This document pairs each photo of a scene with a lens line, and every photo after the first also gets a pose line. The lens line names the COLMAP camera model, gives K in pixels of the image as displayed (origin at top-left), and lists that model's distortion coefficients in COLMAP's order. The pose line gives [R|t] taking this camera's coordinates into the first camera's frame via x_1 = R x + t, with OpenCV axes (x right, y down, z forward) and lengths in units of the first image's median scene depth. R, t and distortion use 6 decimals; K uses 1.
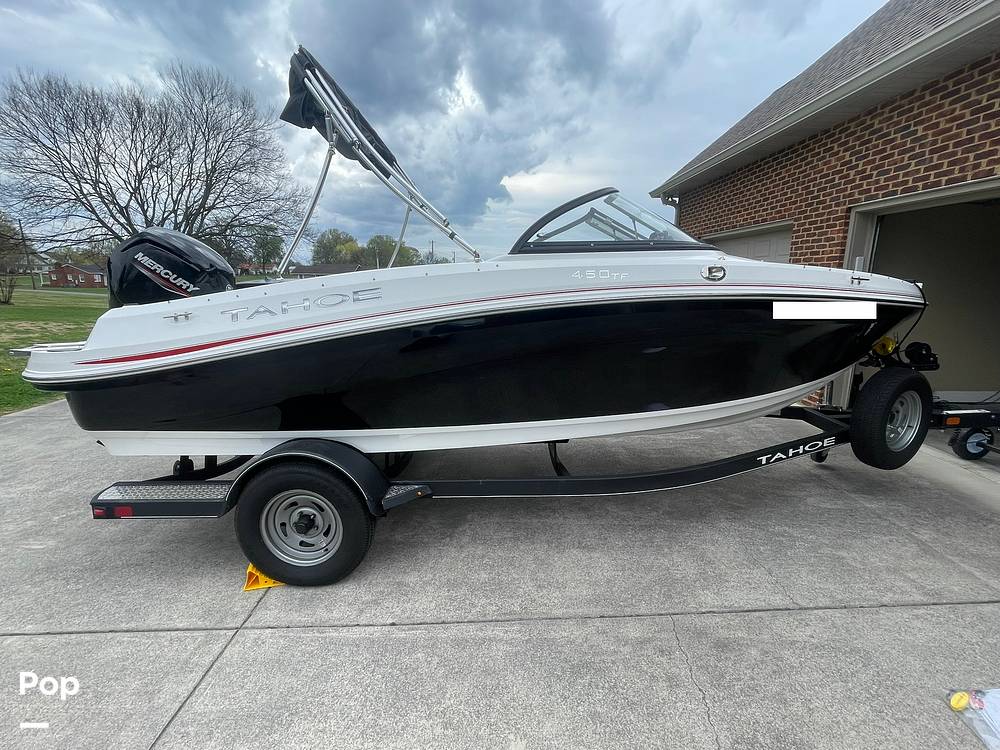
lens RADIAL K [[474.0, 0, 500.0], [0, 474.0, 375.0], [0, 0, 1]] dist [-0.013880, 0.006291]
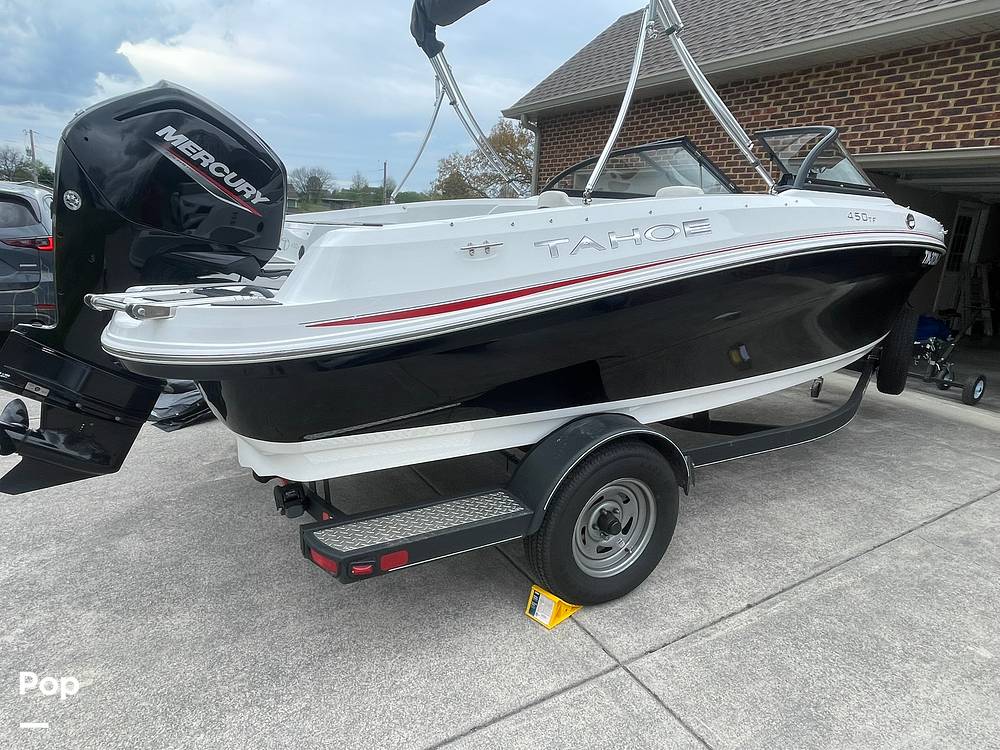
lens RADIAL K [[606.6, 0, 500.0], [0, 606.6, 375.0], [0, 0, 1]] dist [-0.029756, 0.020528]
pose [[0.866521, -0.075506, 0.493397, -0.762994], [0.043093, 0.996118, 0.076758, -0.007651], [-0.497277, -0.045251, 0.866411, 0.179188]]
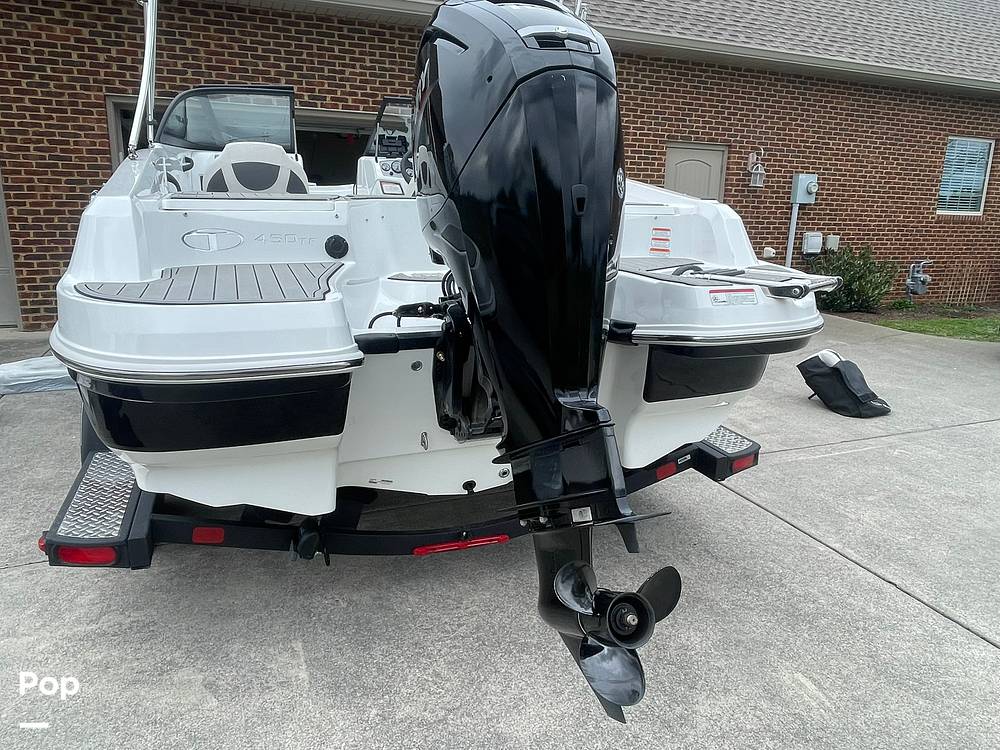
lens RADIAL K [[697.4, 0, 500.0], [0, 697.4, 375.0], [0, 0, 1]] dist [-0.008185, 0.003373]
pose [[-0.358622, -0.233142, 0.903900, -1.281257], [0.163443, 0.937669, 0.306698, -0.208120], [-0.919063, 0.257725, -0.298163, 1.260239]]
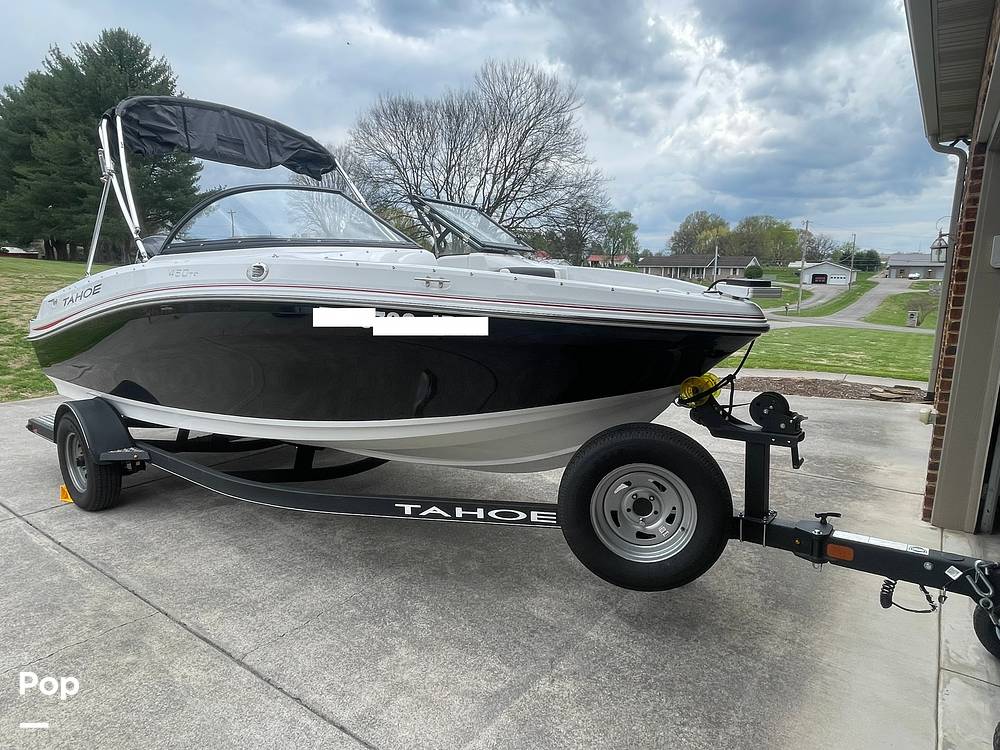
lens RADIAL K [[584.2, 0, 500.0], [0, 584.2, 375.0], [0, 0, 1]] dist [-0.000141, 0.000212]
pose [[0.797113, 0.104502, -0.594719, 1.081133], [-0.119789, 0.992702, 0.013879, -0.064060], [0.591829, 0.060178, 0.803814, 0.263634]]
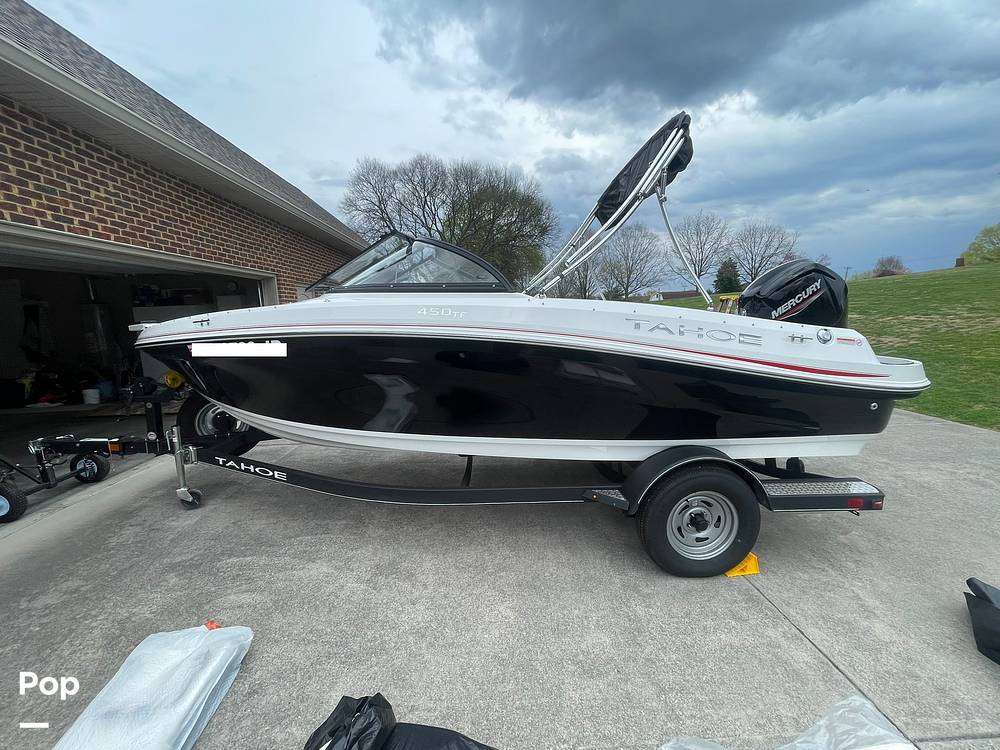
lens RADIAL K [[410.8, 0, 500.0], [0, 410.8, 375.0], [0, 0, 1]] dist [0.002474, -0.004536]
pose [[-0.998261, 0.025685, -0.053060, 0.091003], [0.005623, 0.937471, 0.348018, -0.432112], [0.058681, 0.347114, -0.935985, 2.053409]]
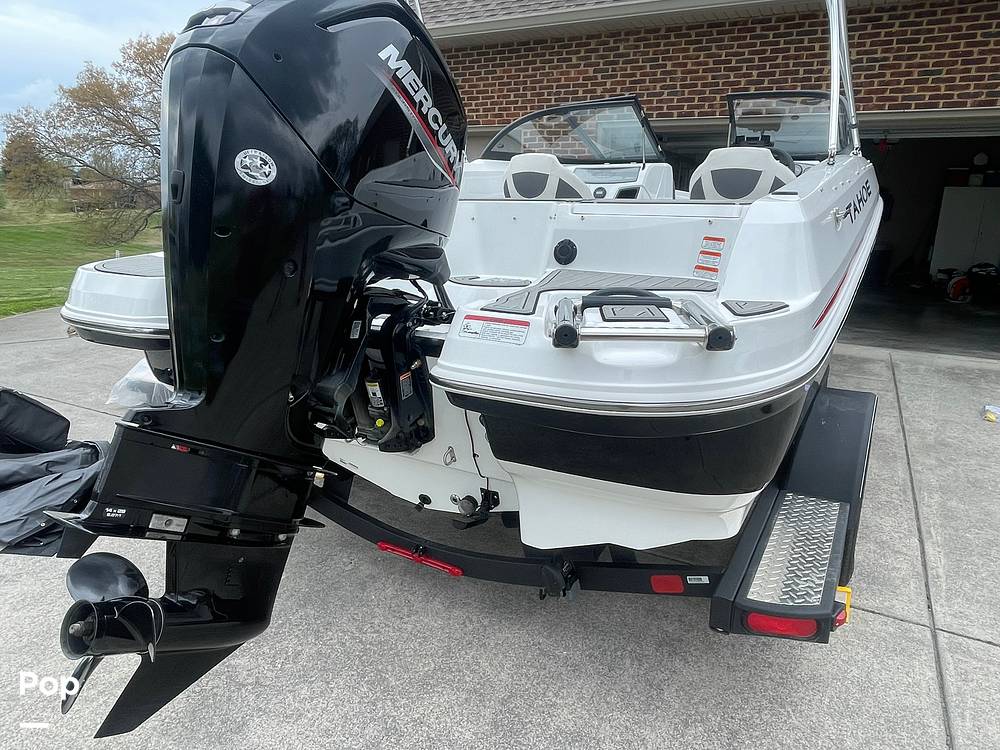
lens RADIAL K [[664.8, 0, 500.0], [0, 664.8, 375.0], [0, 0, 1]] dist [-0.006638, -0.000547]
pose [[0.494867, -0.205836, 0.844238, -1.125061], [0.151015, 0.977128, 0.149715, -0.084426], [-0.855746, 0.053404, 0.514633, 0.671090]]
